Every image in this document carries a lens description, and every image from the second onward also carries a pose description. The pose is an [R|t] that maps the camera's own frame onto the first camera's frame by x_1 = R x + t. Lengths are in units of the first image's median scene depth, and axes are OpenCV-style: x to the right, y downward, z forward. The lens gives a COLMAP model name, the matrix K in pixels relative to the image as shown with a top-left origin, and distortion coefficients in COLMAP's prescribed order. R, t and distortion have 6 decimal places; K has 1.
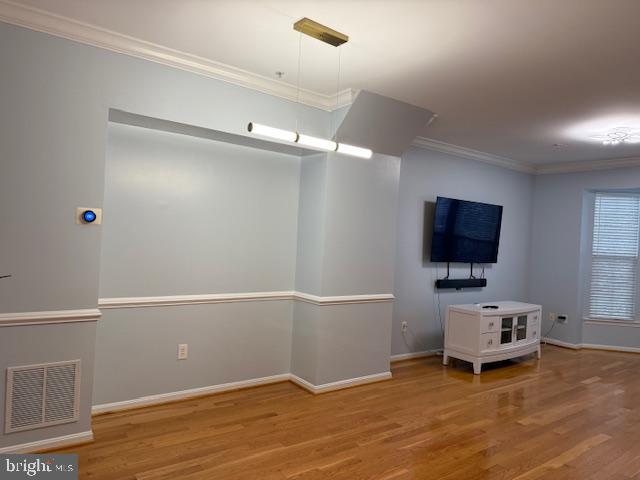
lens RADIAL K [[447.4, 0, 317.3], [0, 447.4, 239.0], [0, 0, 1]] dist [0.085038, -0.113953]
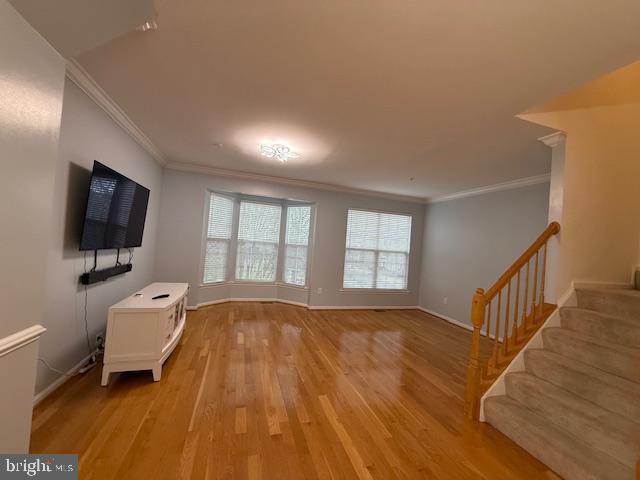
lens RADIAL K [[254.2, 0, 319.4], [0, 254.2, 240.2], [0, 0, 1]] dist [-0.000060, 0.000039]
pose [[0.334339, -0.007004, 0.942427, 0.002352], [-0.057577, 0.997953, 0.027843, 0.001534], [-0.940692, -0.063571, 0.333252, 0.562299]]
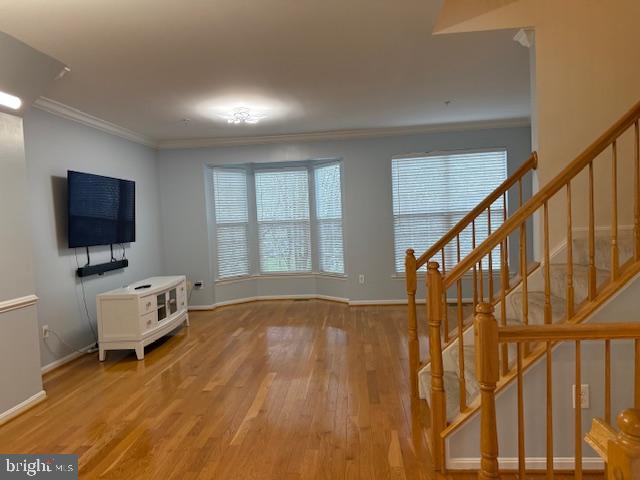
lens RADIAL K [[447.4, 0, 317.3], [0, 447.4, 239.0], [0, 0, 1]] dist [0.085038, -0.113953]
pose [[0.656570, -0.113255, 0.745714, -0.081927], [0.078847, 0.993552, 0.081474, 0.000782], [-0.750133, 0.005304, 0.661266, 0.096376]]
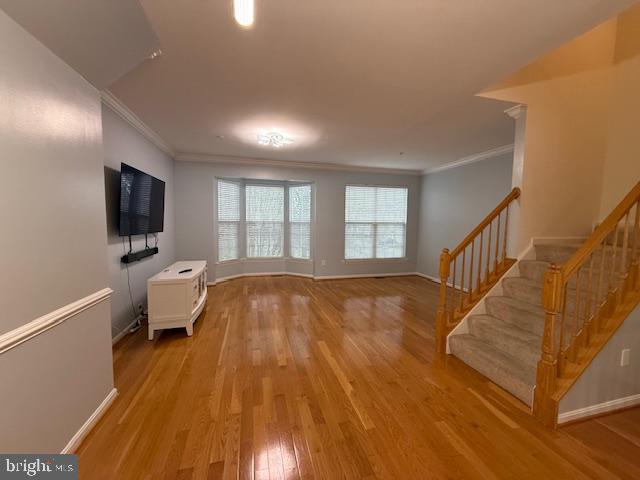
lens RADIAL K [[254.2, 0, 319.4], [0, 254.2, 240.2], [0, 0, 1]] dist [-0.000060, 0.000039]
pose [[0.371023, -0.111638, 0.921889, -0.070659], [0.006593, 0.993039, 0.117601, 0.000744], [-0.928600, -0.037554, 0.369177, 0.490193]]
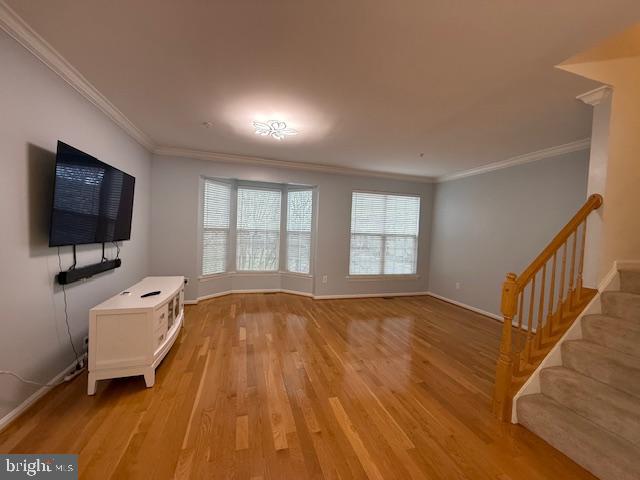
lens RADIAL K [[254.2, 0, 319.4], [0, 254.2, 240.2], [0, 0, 1]] dist [-0.000060, 0.000039]
pose [[0.343974, -0.067768, 0.936530, 0.058790], [-0.021308, 0.996572, 0.079939, 0.006117], [-0.938737, -0.047453, 0.341351, 0.584757]]
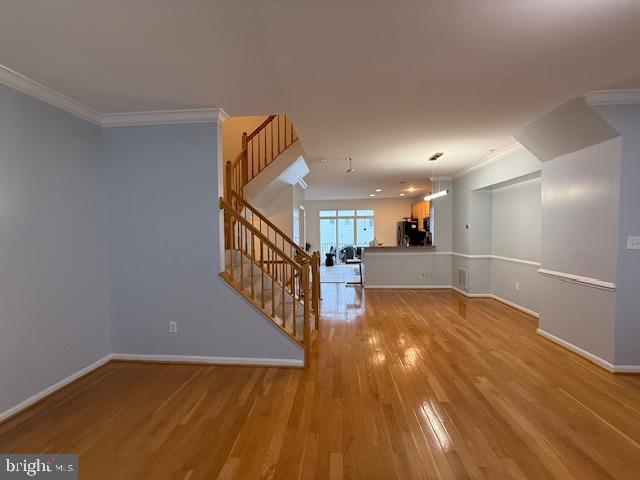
lens RADIAL K [[254.2, 0, 319.4], [0, 254.2, 240.2], [0, 0, 1]] dist [-0.000060, 0.000039]
pose [[-0.661072, -0.010756, -0.750245, 0.896355], [-0.020434, 0.999784, 0.003672, 0.037932], [0.750044, 0.017758, -0.661150, 0.812053]]
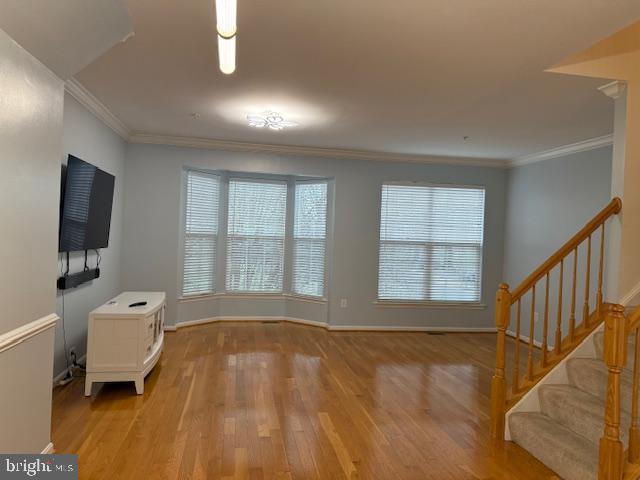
lens RADIAL K [[447.4, 0, 317.3], [0, 447.4, 239.0], [0, 0, 1]] dist [0.085038, -0.113953]
pose [[0.449499, -0.036647, 0.892529, -0.191806], [-0.018107, 0.998579, 0.050121, -0.010478], [-0.893097, -0.038690, 0.448197, 0.390101]]
